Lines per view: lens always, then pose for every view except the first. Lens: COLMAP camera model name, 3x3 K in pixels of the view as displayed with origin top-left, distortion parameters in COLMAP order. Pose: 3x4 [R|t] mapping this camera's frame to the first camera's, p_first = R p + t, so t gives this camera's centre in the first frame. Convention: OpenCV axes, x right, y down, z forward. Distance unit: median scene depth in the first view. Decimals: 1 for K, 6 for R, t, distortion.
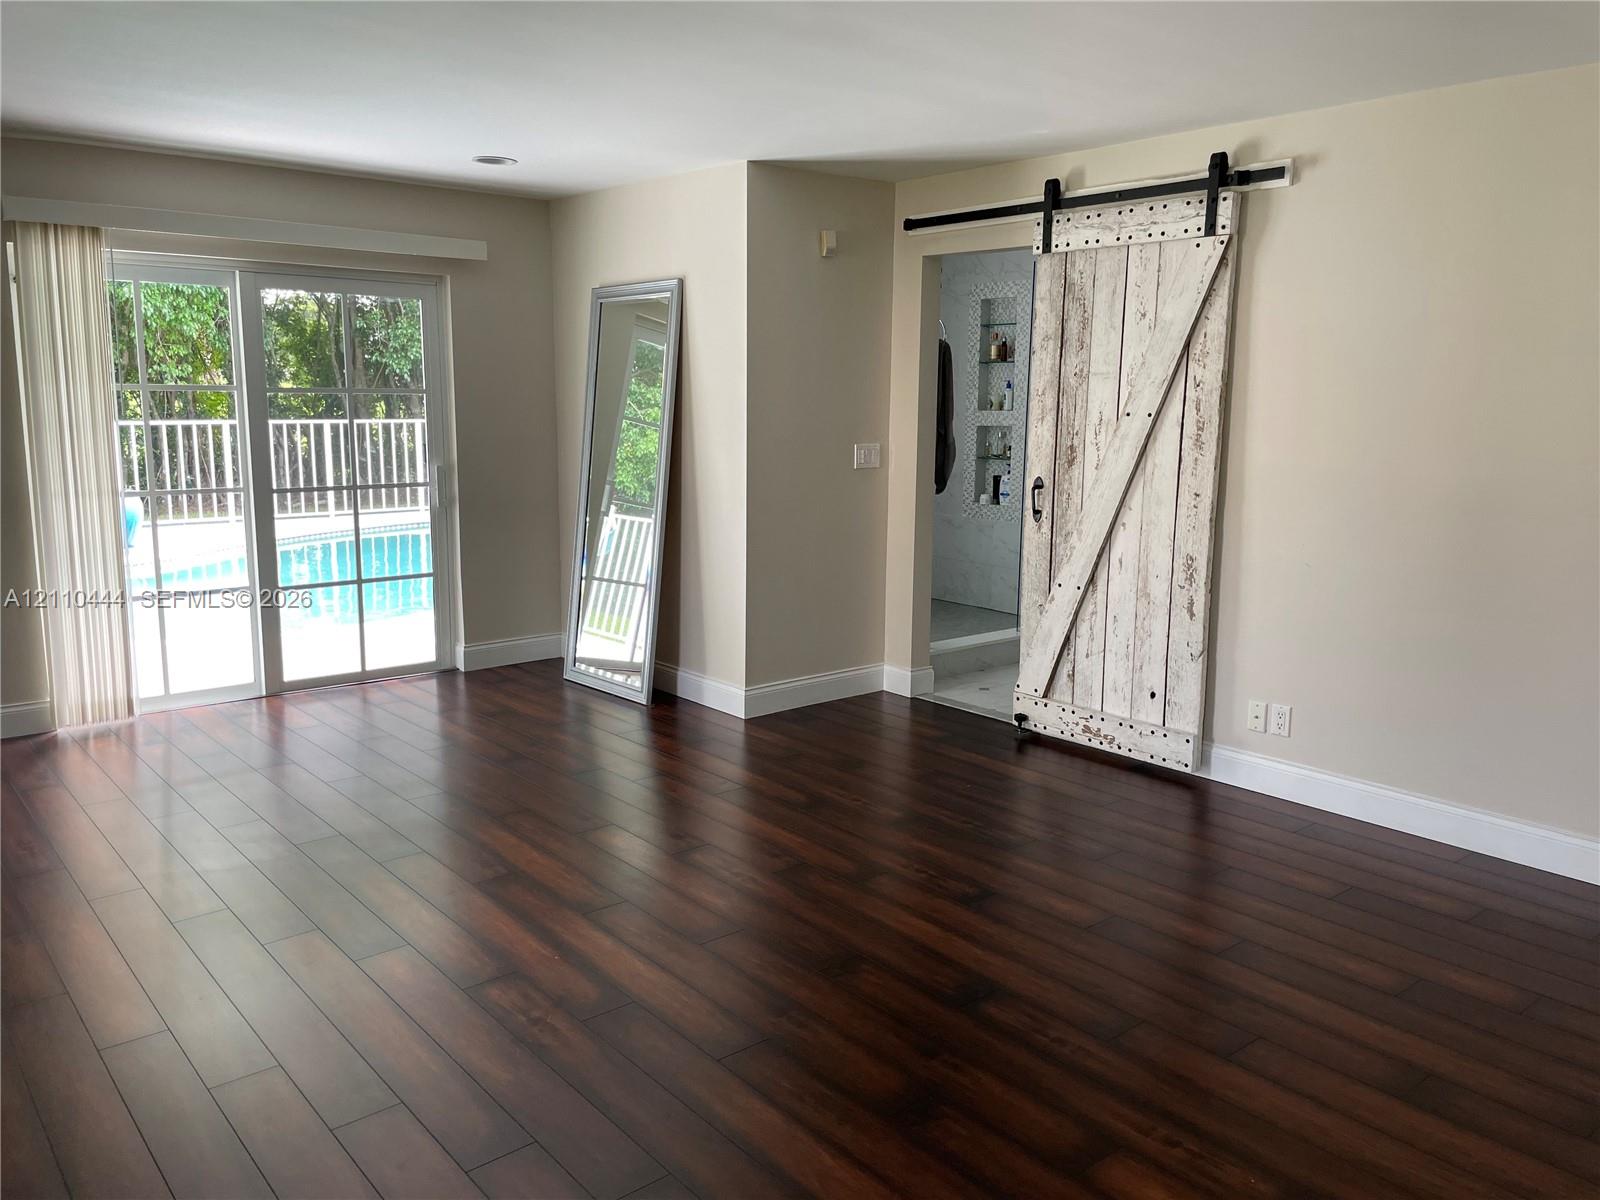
lens RADIAL K [[1243.5, 0, 805.6], [0, 1243.5, 591.1], [0, 0, 1]] dist [0.068698, -0.006744]
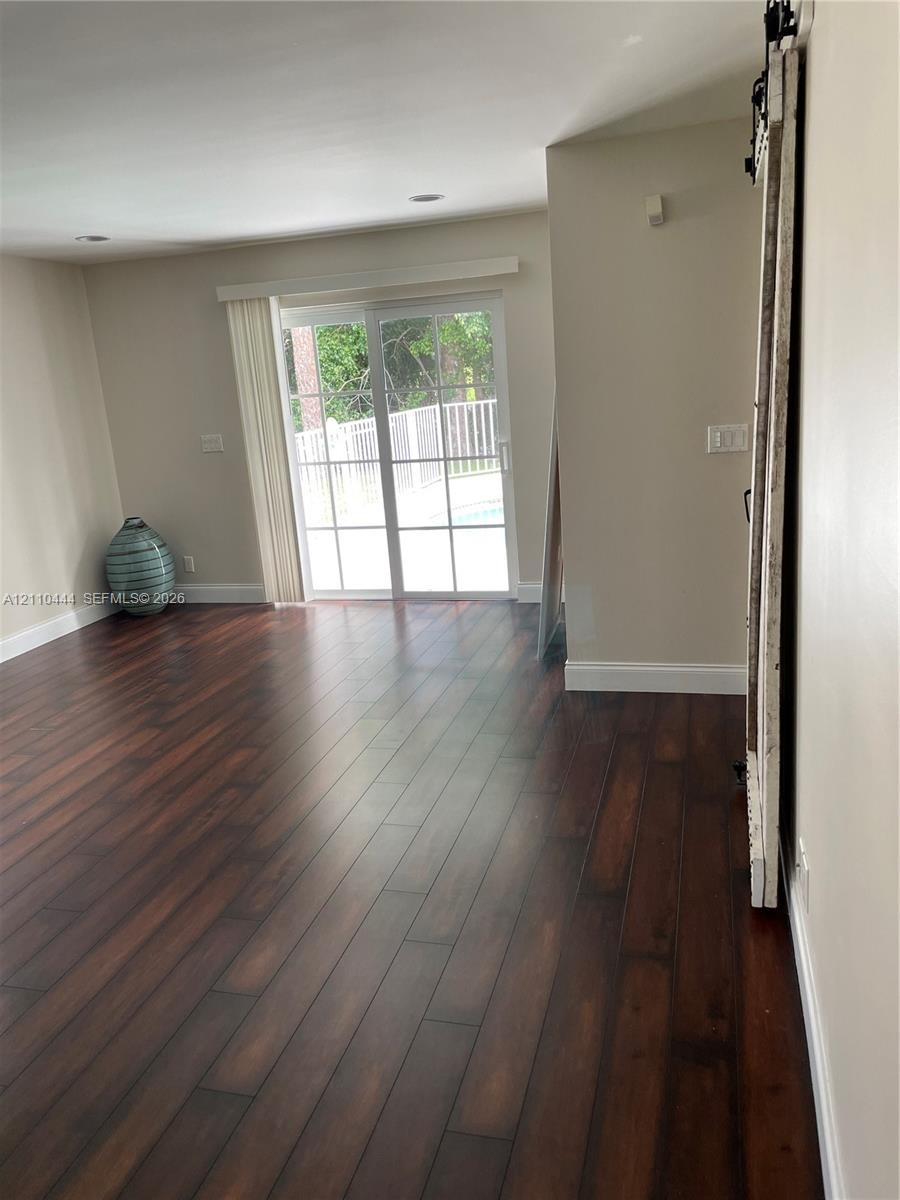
lens RADIAL K [[932.7, 0, 447.8], [0, 932.7, 579.9], [0, 0, 1]] dist [0.068698, -0.006744]
pose [[0.564136, 0.131400, -0.815159, 0.489785], [-0.056701, 0.991090, 0.120519, -0.074770], [0.823733, -0.021768, 0.566560, 0.428978]]
